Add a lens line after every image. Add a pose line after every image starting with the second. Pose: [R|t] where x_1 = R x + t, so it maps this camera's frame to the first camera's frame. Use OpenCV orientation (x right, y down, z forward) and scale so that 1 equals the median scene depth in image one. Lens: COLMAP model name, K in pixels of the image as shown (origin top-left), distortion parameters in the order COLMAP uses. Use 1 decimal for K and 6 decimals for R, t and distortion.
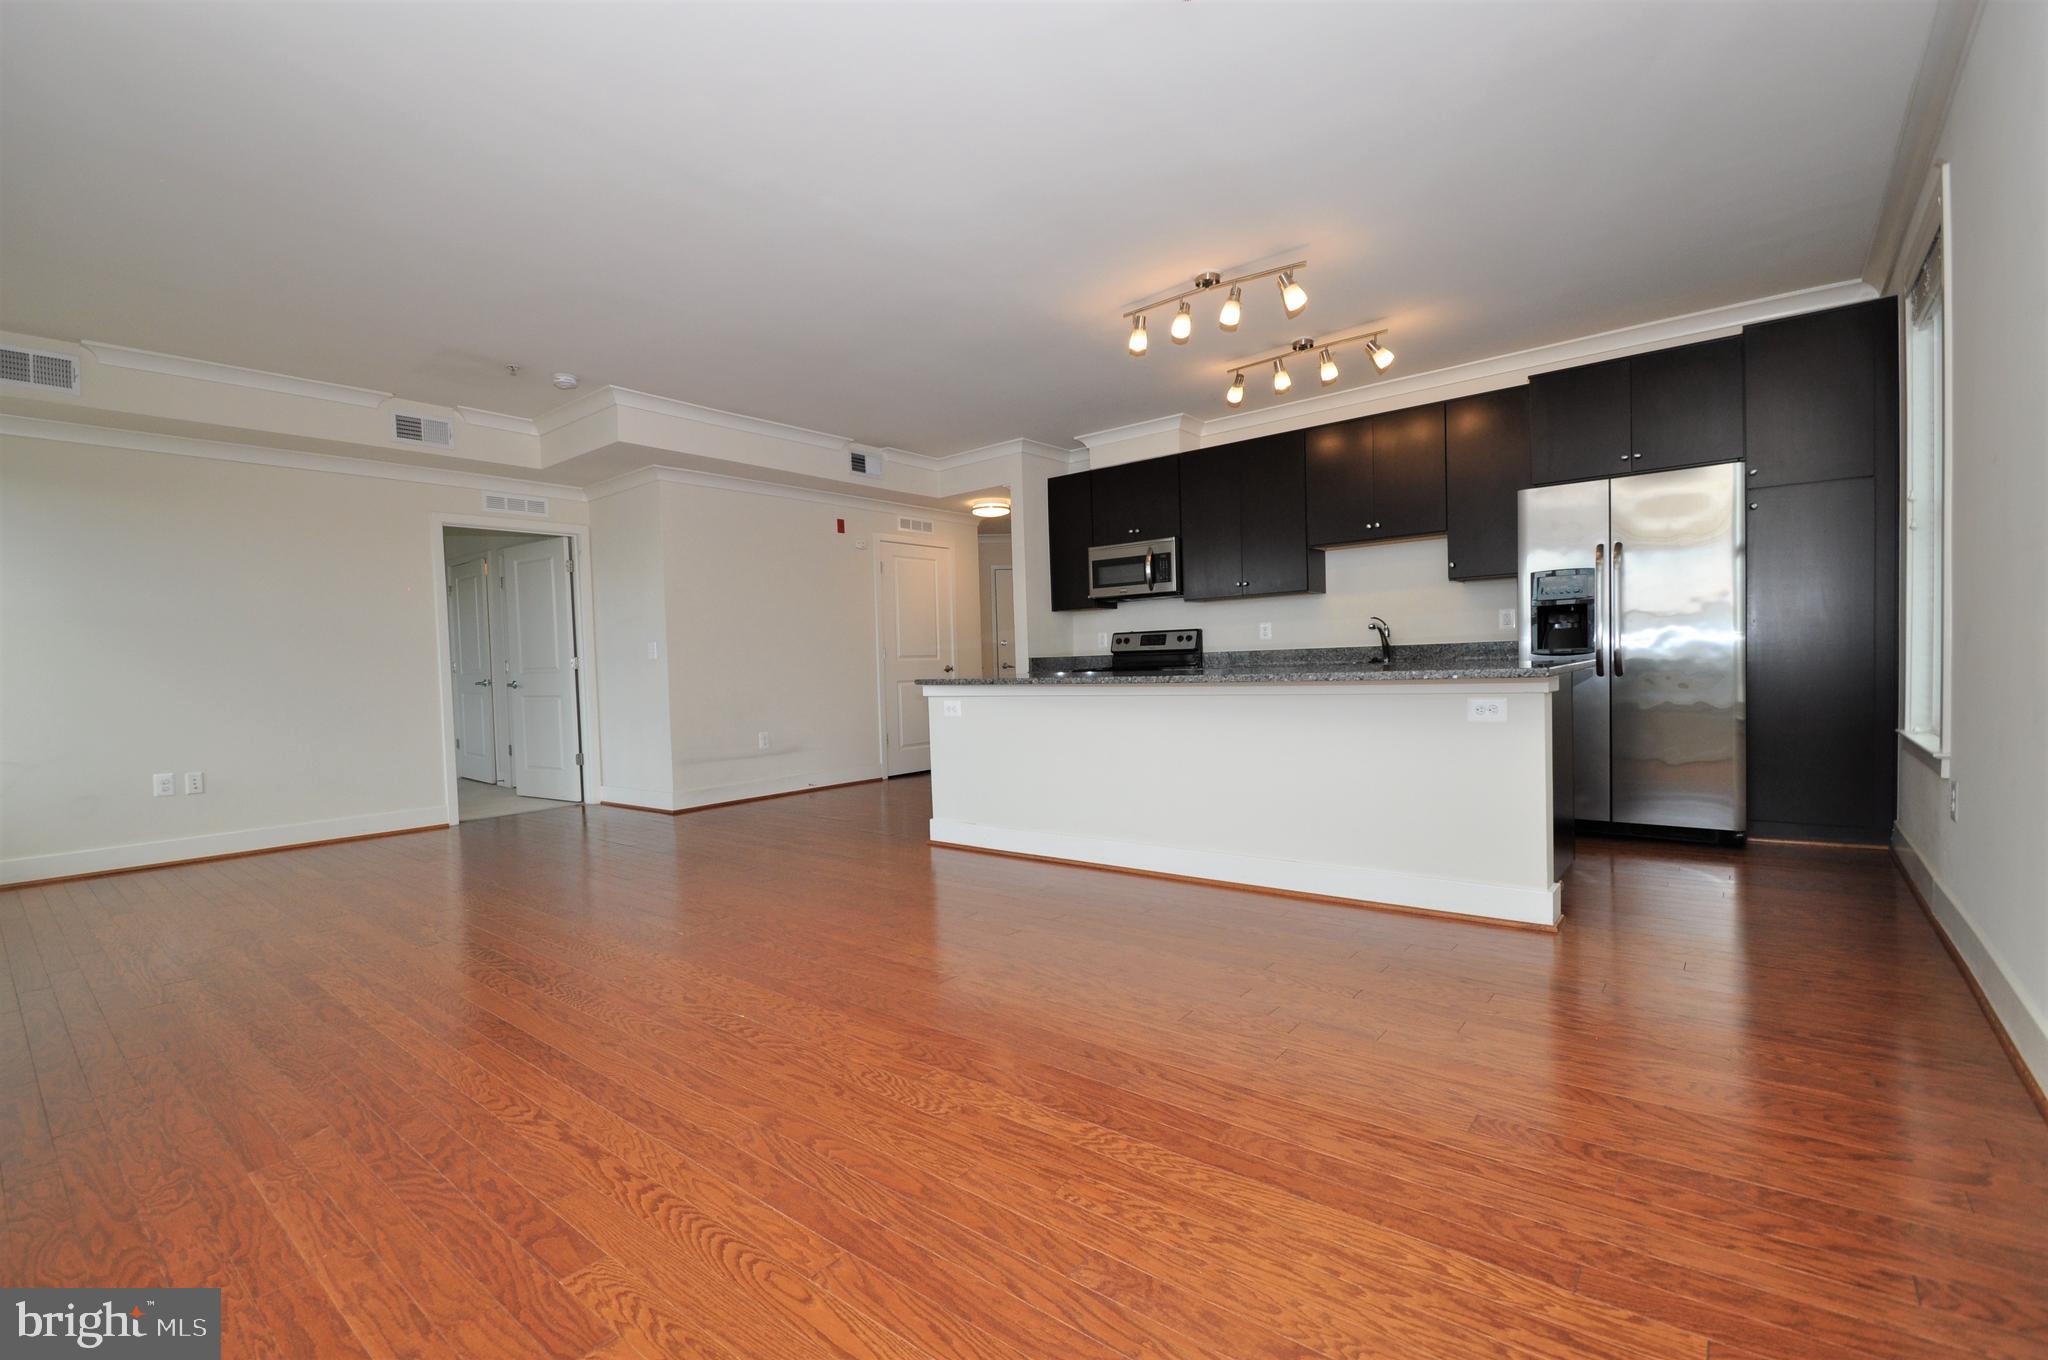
lens RADIAL K [[903.9, 0, 1000.4], [0, 903.9, 688.6], [0, 0, 1]] dist [0.006207, -0.000183]
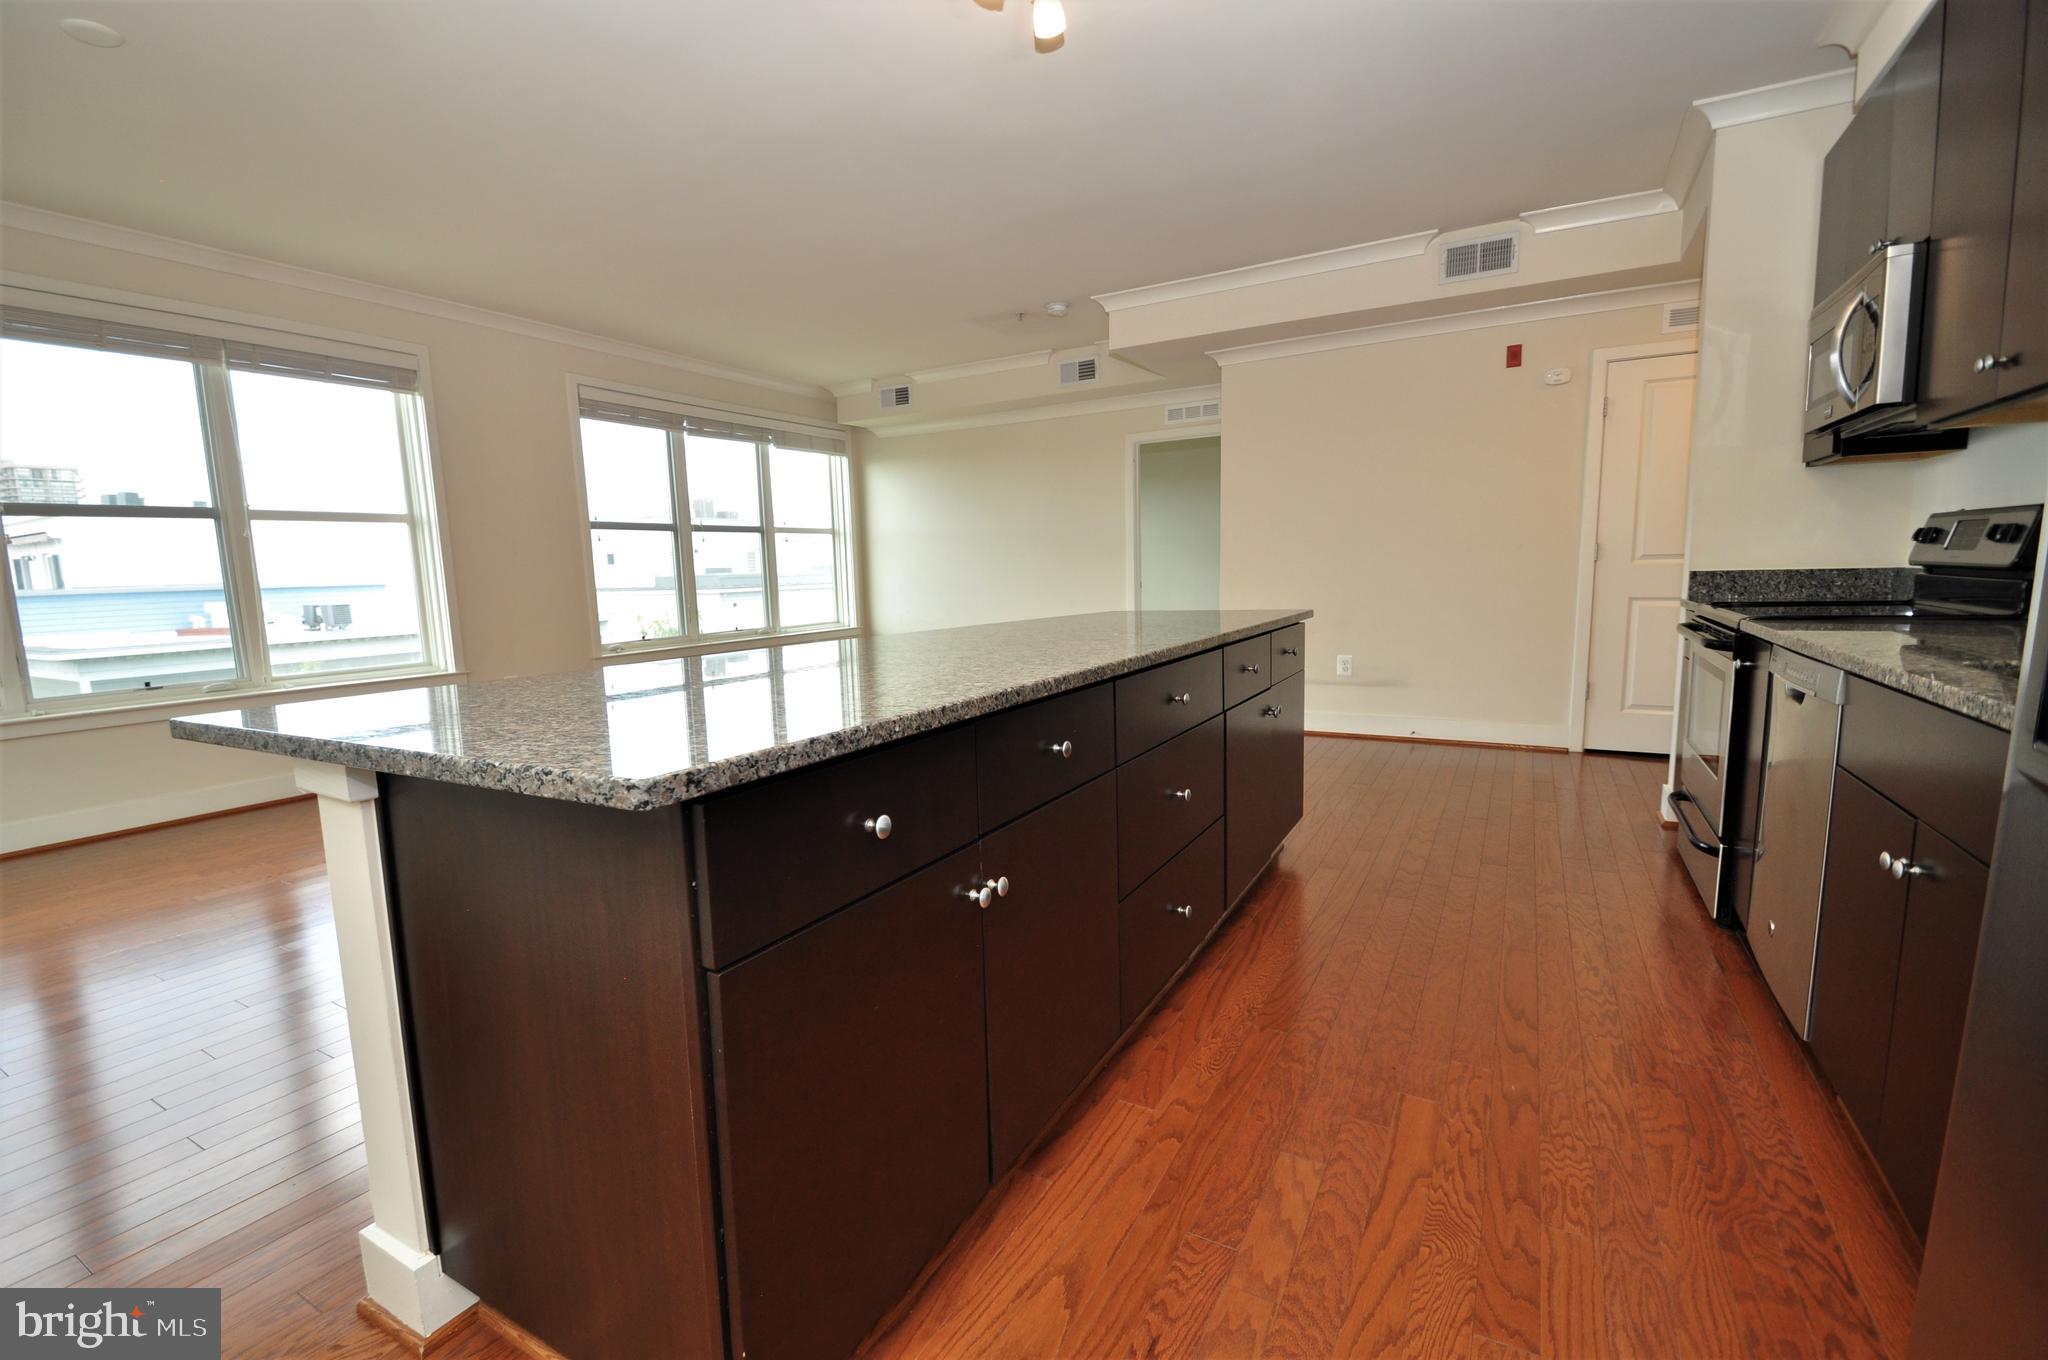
lens RADIAL K [[918.2, 0, 1024.0], [0, 918.2, 680.0], [0, 0, 1]] dist [-0.001945, -0.000232]
pose [[0.186042, 0.146203, -0.971603, 0.492787], [0.002602, 0.988790, 0.149288, -0.055943], [0.982538, -0.030302, 0.183576, 0.598766]]
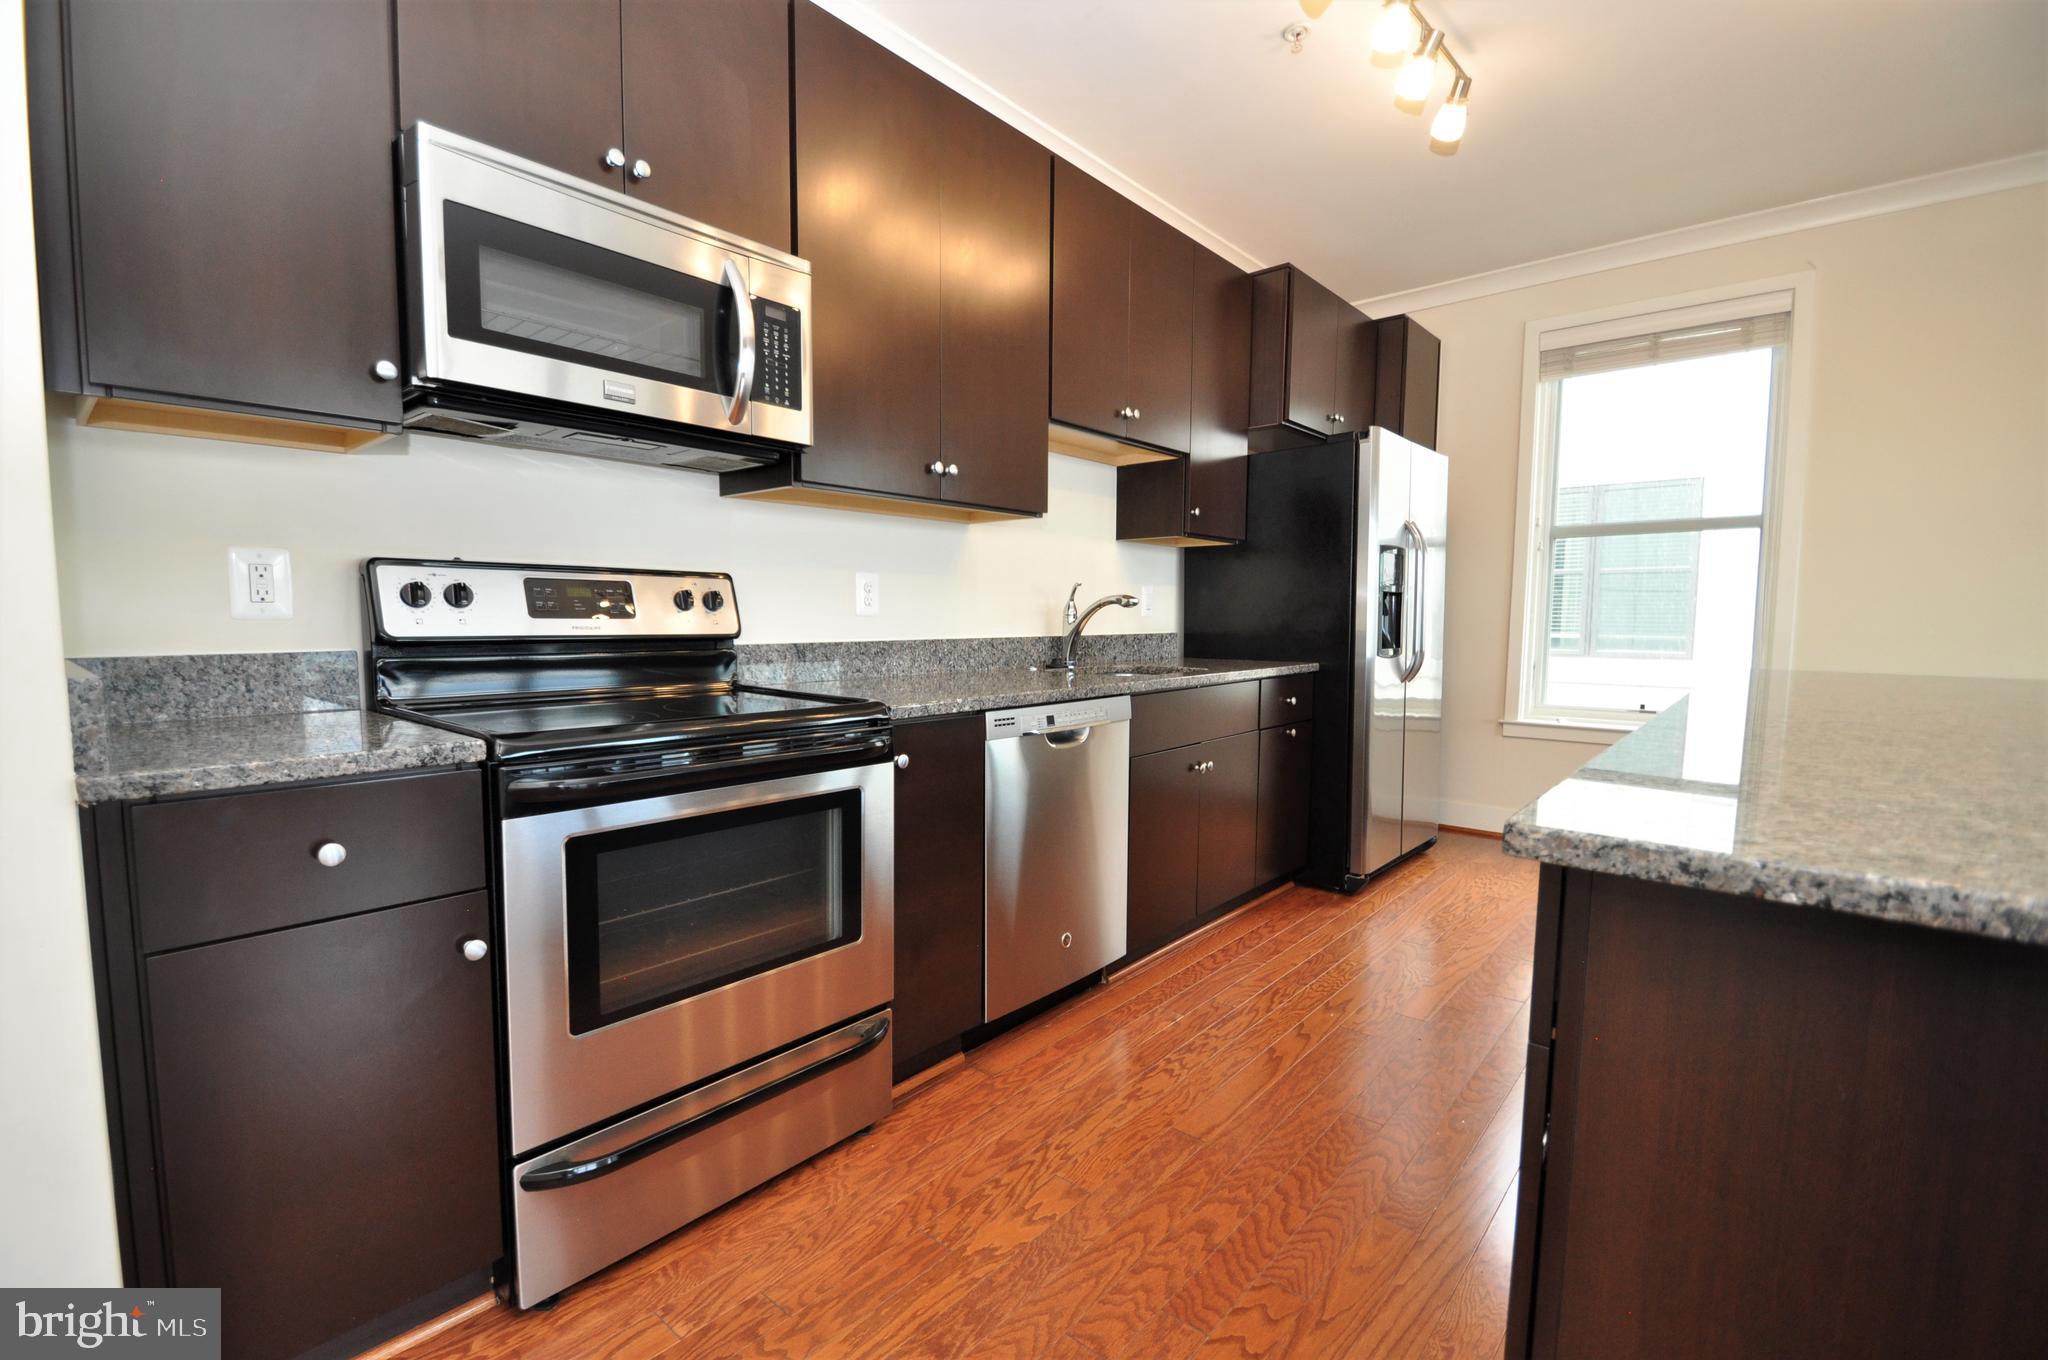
lens RADIAL K [[903.9, 0, 1000.4], [0, 903.9, 688.6], [0, 0, 1]] dist [0.006207, -0.000183]
pose [[0.024696, -0.049553, 0.998466, -0.114460], [0.023254, 0.998529, 0.048981, -0.039156], [-0.999425, 0.022008, 0.025812, 0.923684]]
